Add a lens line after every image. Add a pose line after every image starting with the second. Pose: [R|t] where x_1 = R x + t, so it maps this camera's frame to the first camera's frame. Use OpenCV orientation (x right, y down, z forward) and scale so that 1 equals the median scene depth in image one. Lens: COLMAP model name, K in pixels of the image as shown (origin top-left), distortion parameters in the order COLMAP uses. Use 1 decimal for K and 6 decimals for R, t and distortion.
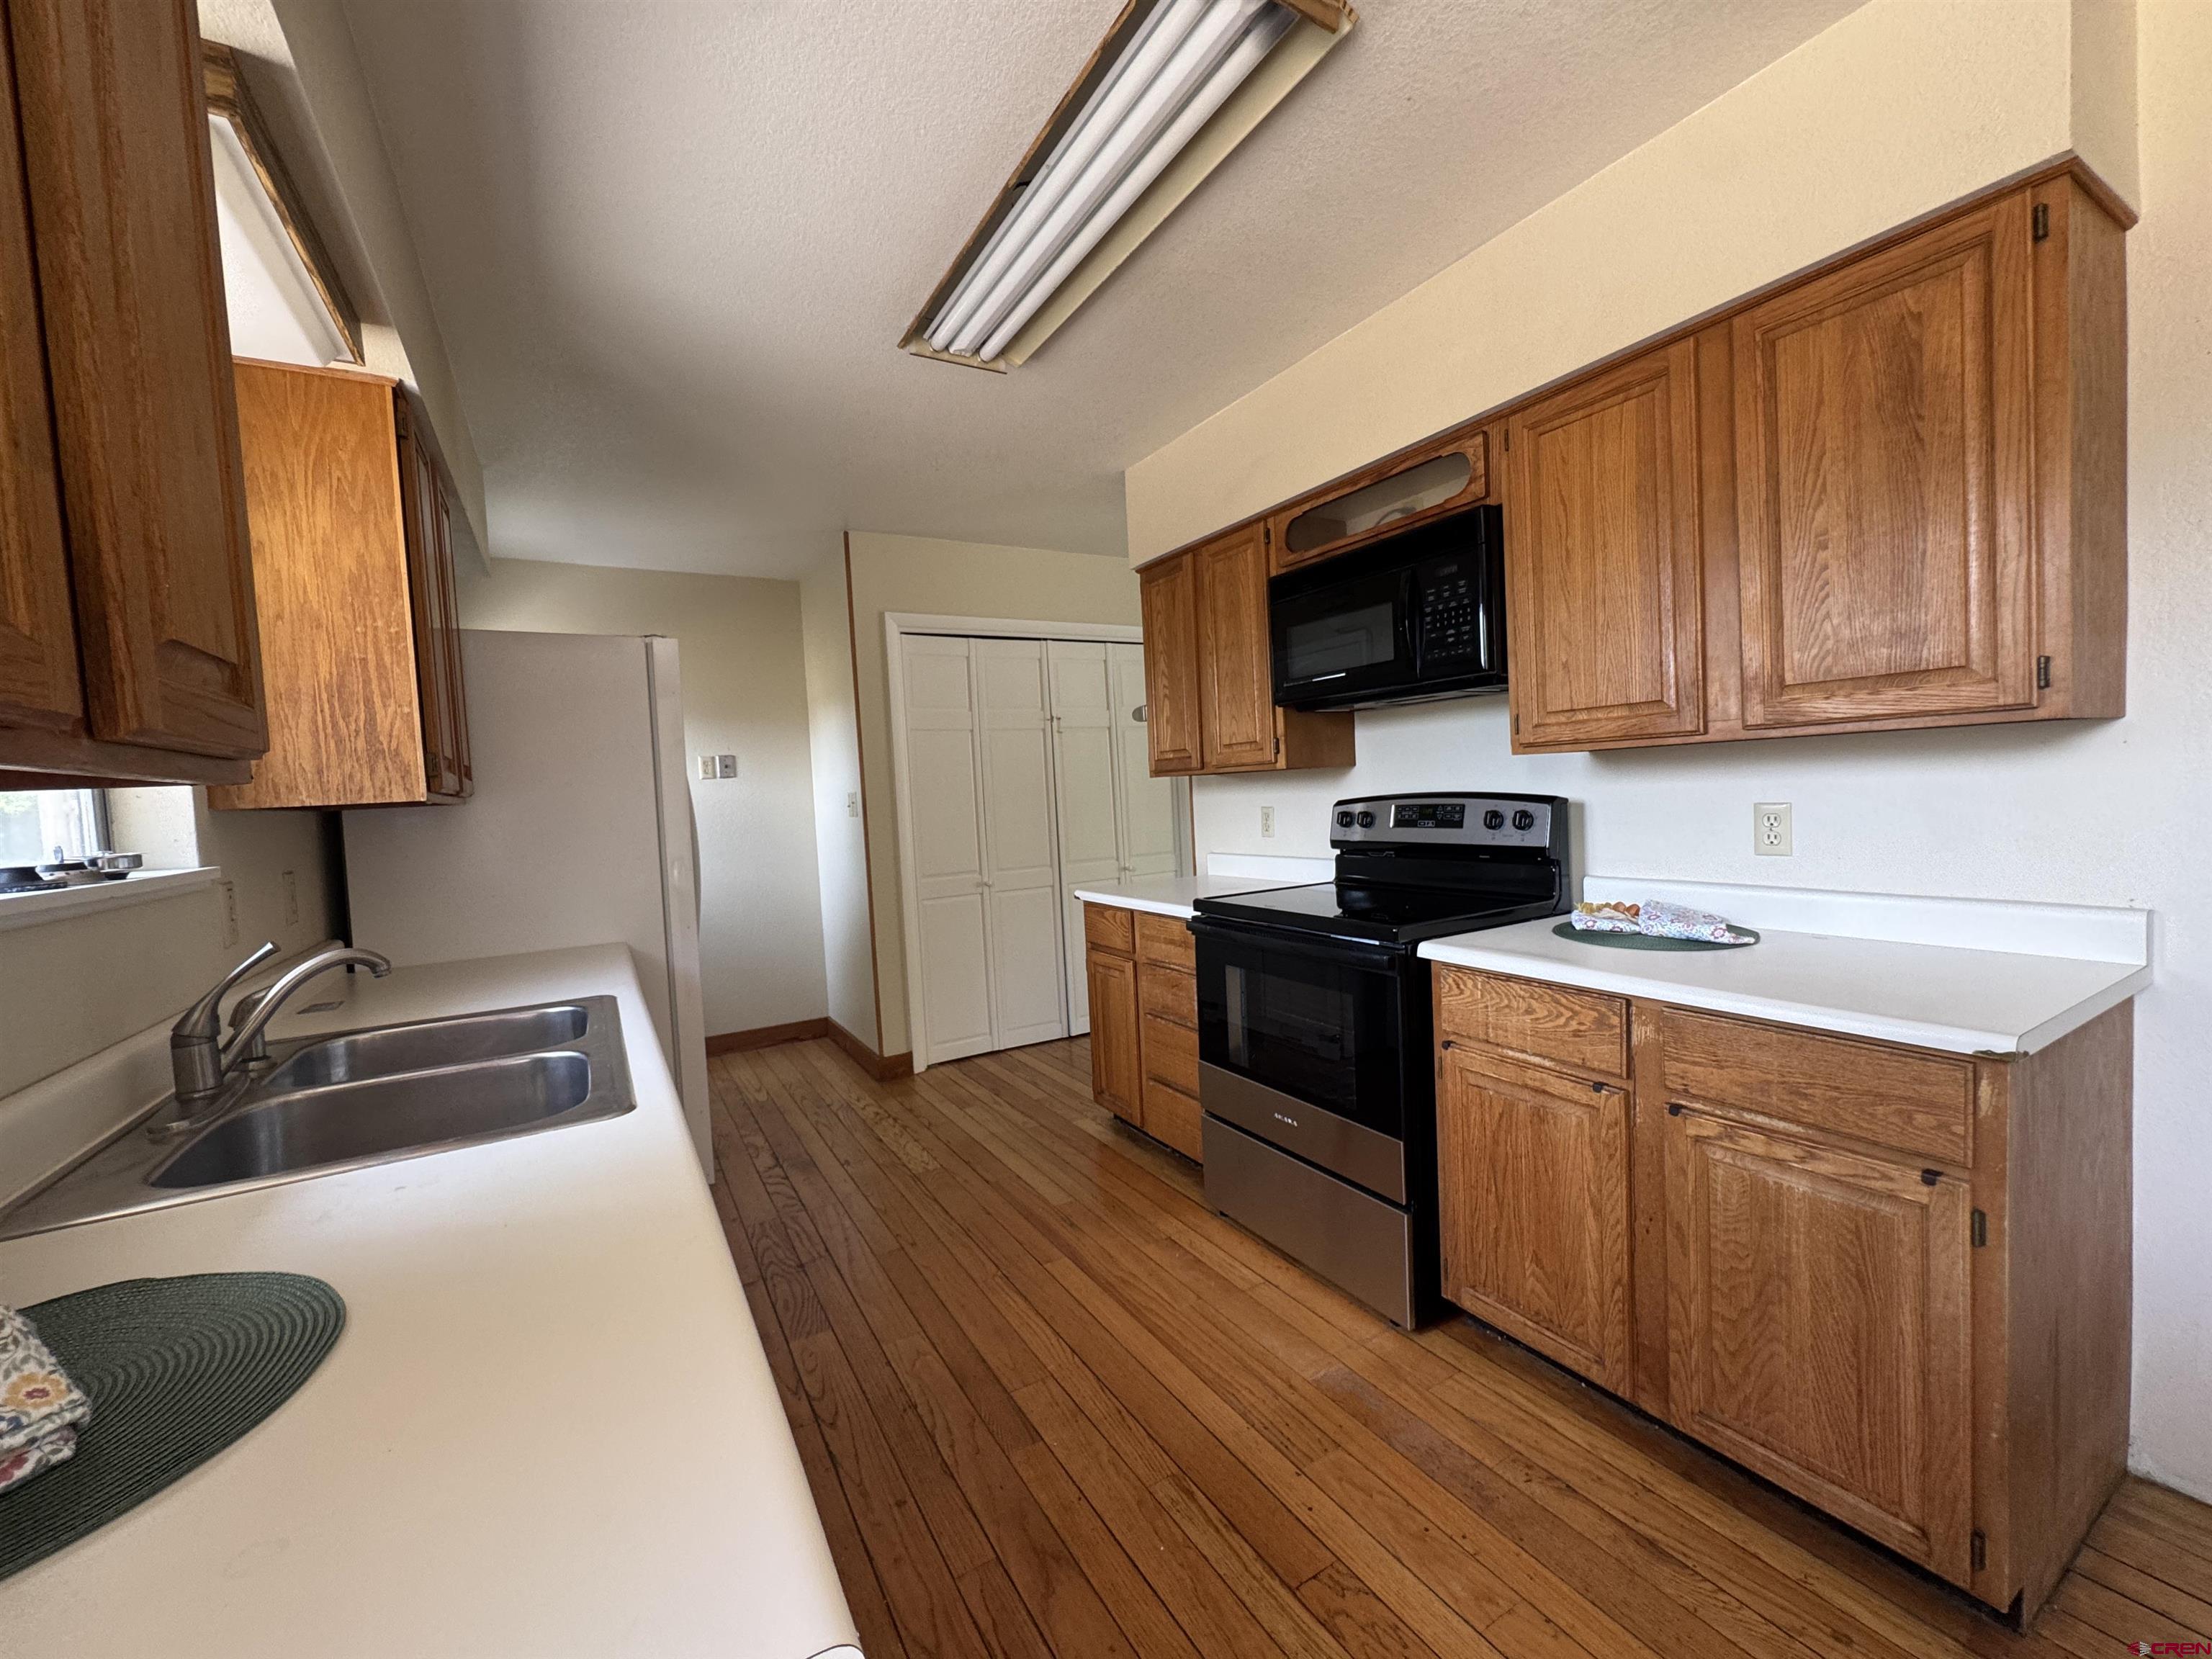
lens RADIAL K [[889.0, 0, 1120.0], [0, 889.0, 828.9], [0, 0, 1]] dist [-0.002601, 0.000058]
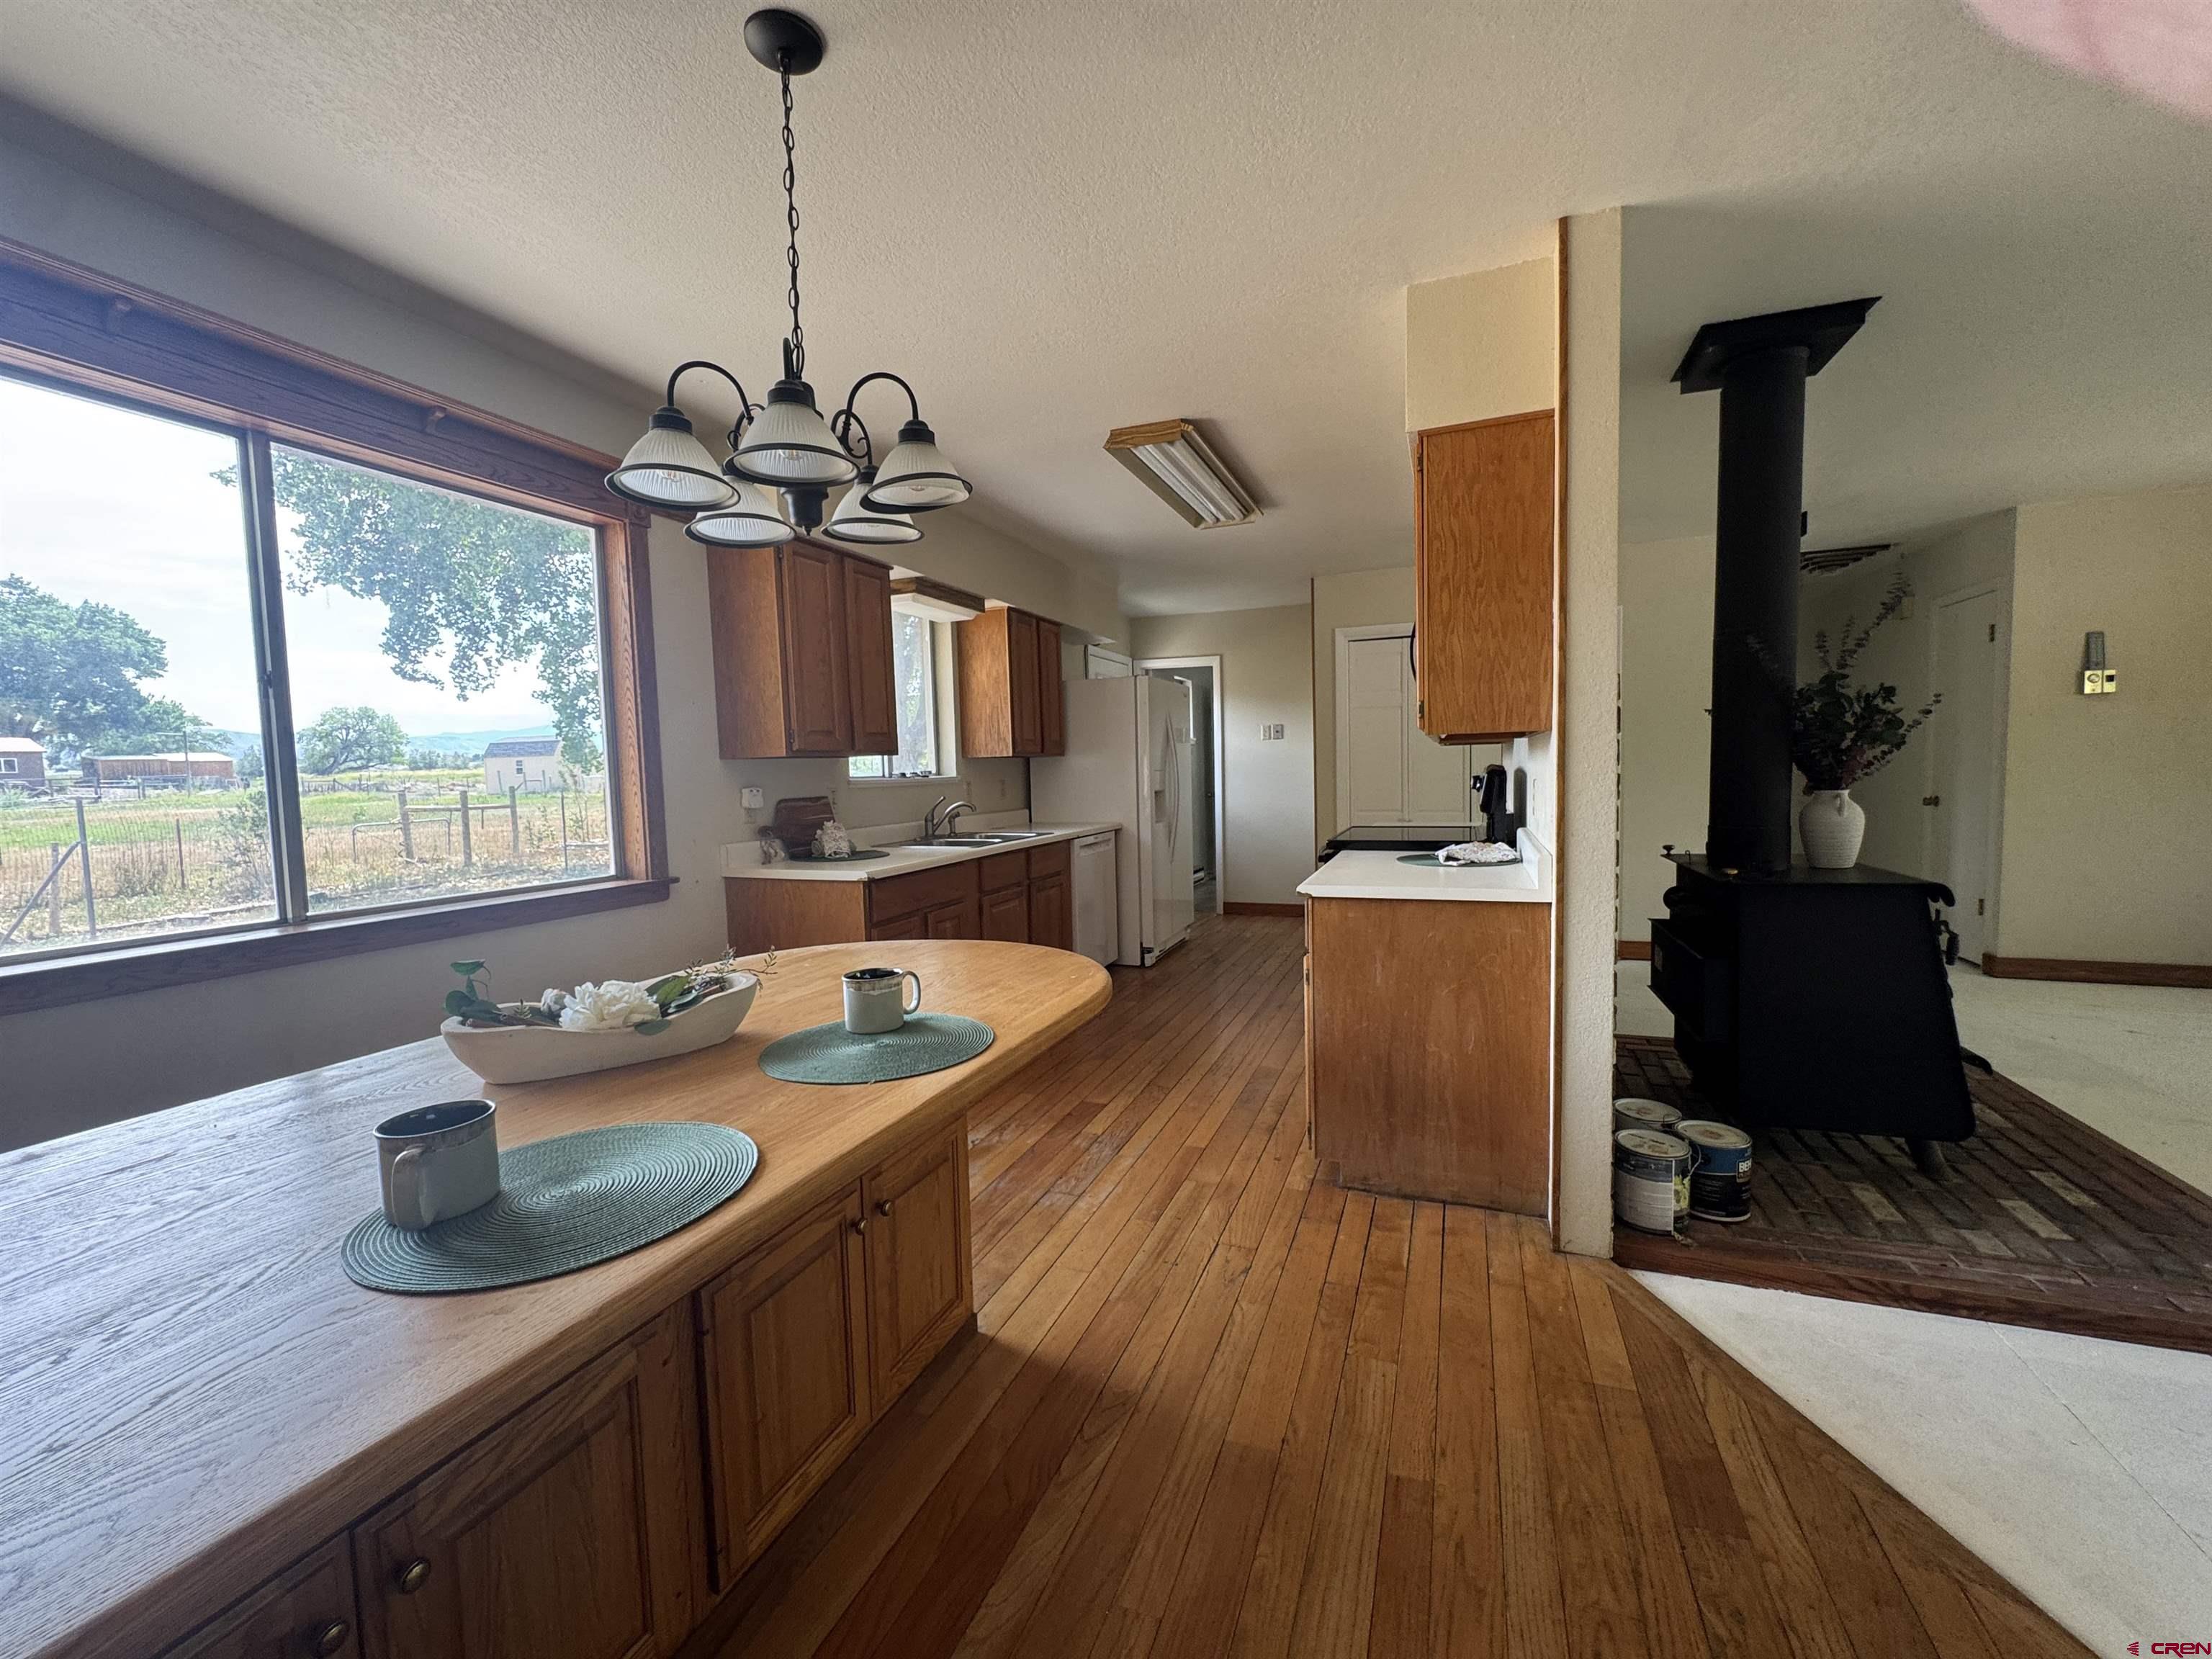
lens RADIAL K [[889.0, 0, 1102.5], [0, 889.0, 830.4], [0, 0, 1]] dist [-0.002601, 0.000058]
pose [[0.610315, 0.088956, -0.787148, 1.117675], [-0.039353, 0.995853, 0.082029, -0.026805], [0.791181, -0.019087, 0.611284, -0.336960]]
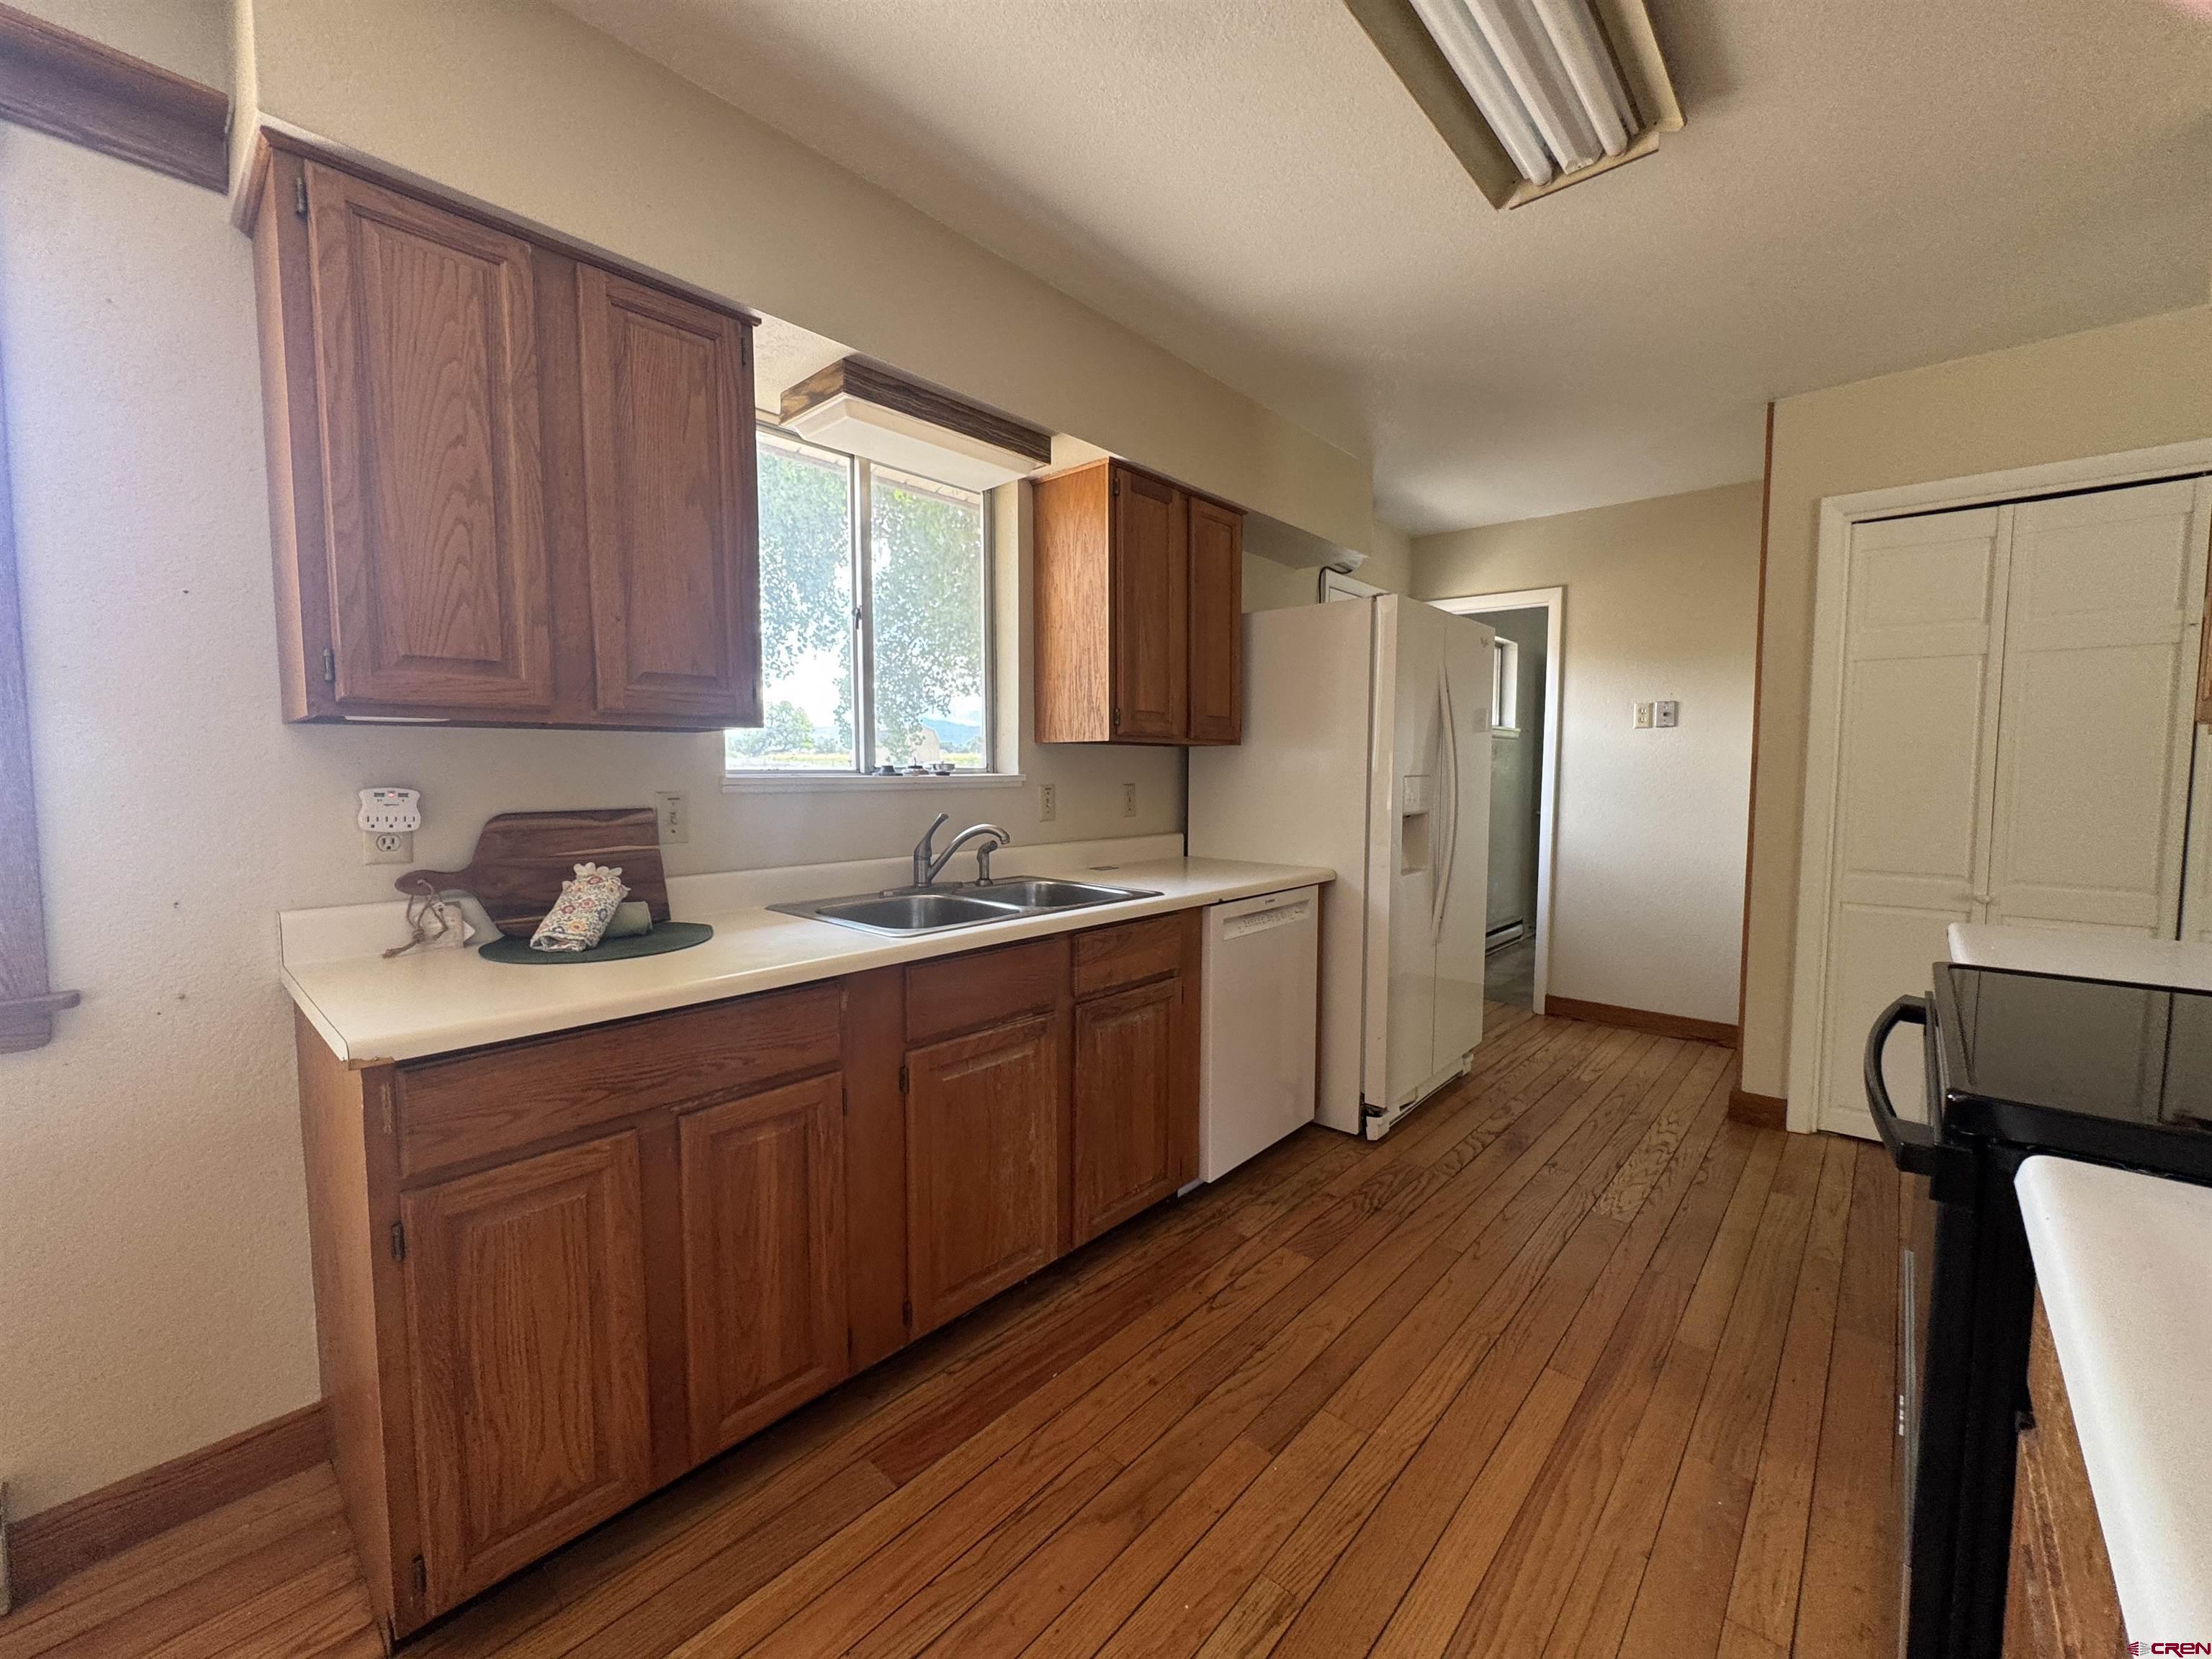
lens RADIAL K [[889.0, 0, 1097.4], [0, 889.0, 829.0], [0, 0, 1]] dist [-0.002601, 0.000058]
pose [[0.294887, 0.115813, -0.948488, 0.453505], [-0.060212, 0.992907, 0.102517, -0.025064], [0.953633, 0.026879, 0.299769, 0.371798]]
